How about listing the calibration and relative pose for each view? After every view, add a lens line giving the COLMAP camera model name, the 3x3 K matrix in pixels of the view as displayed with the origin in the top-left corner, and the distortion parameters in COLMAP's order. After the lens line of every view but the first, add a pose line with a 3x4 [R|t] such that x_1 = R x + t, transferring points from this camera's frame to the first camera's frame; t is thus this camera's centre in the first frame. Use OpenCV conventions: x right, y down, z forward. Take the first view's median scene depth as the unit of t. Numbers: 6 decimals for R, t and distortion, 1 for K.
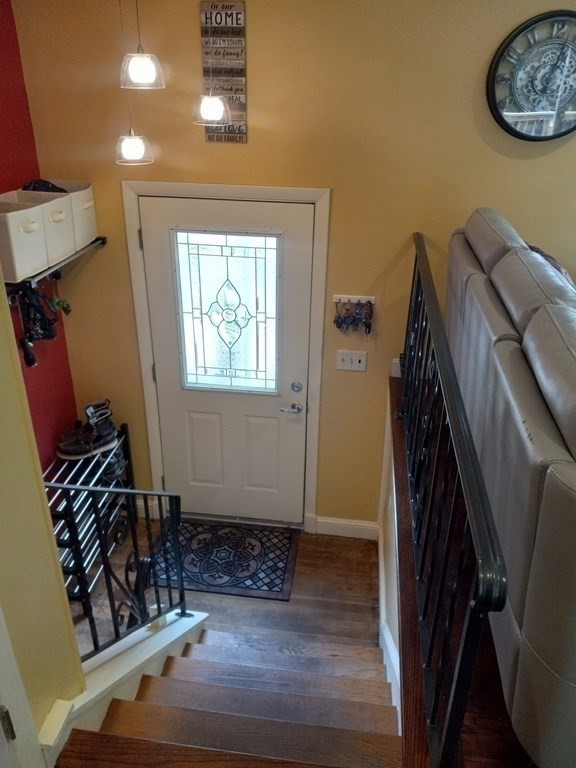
lens RADIAL K [[613.7, 0, 286.3], [0, 613.7, 378.8], [0, 0, 1]] dist [0.058896, -0.068352]
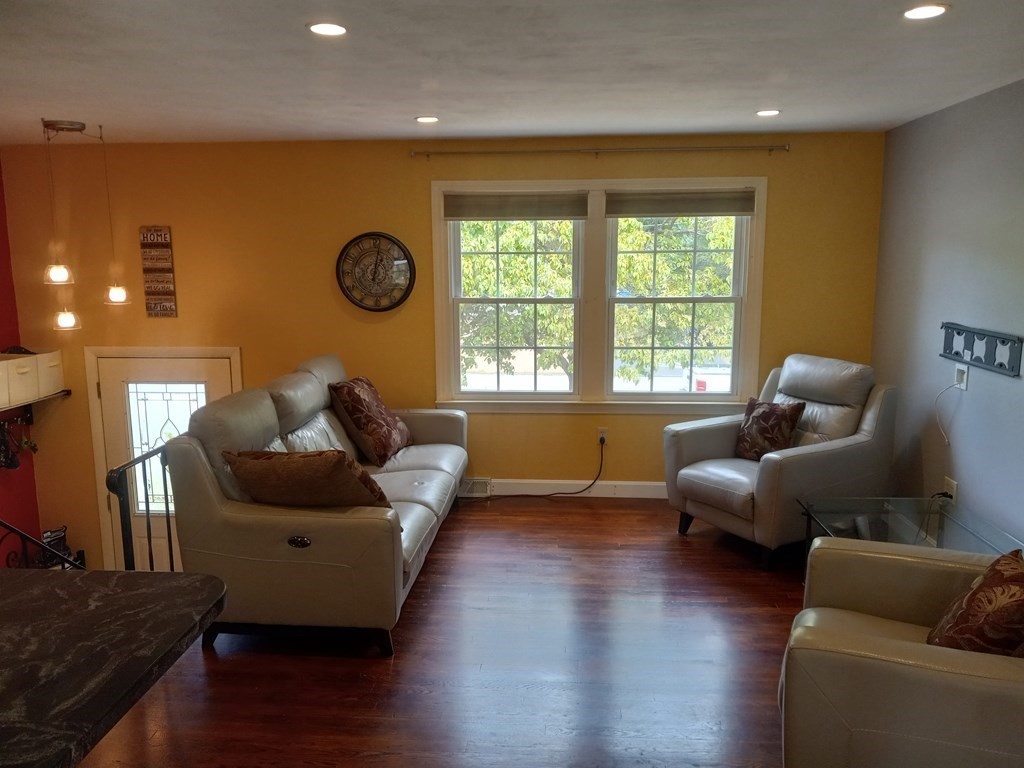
lens RADIAL K [[818.2, 0, 510.5], [0, 818.2, 394.8], [0, 0, 1]] dist [0.058896, -0.068352]
pose [[0.997979, -0.028828, 0.056621, 0.551012], [0.043686, 0.958411, -0.282029, 0.322230], [-0.046136, 0.283932, 0.957734, -0.713779]]
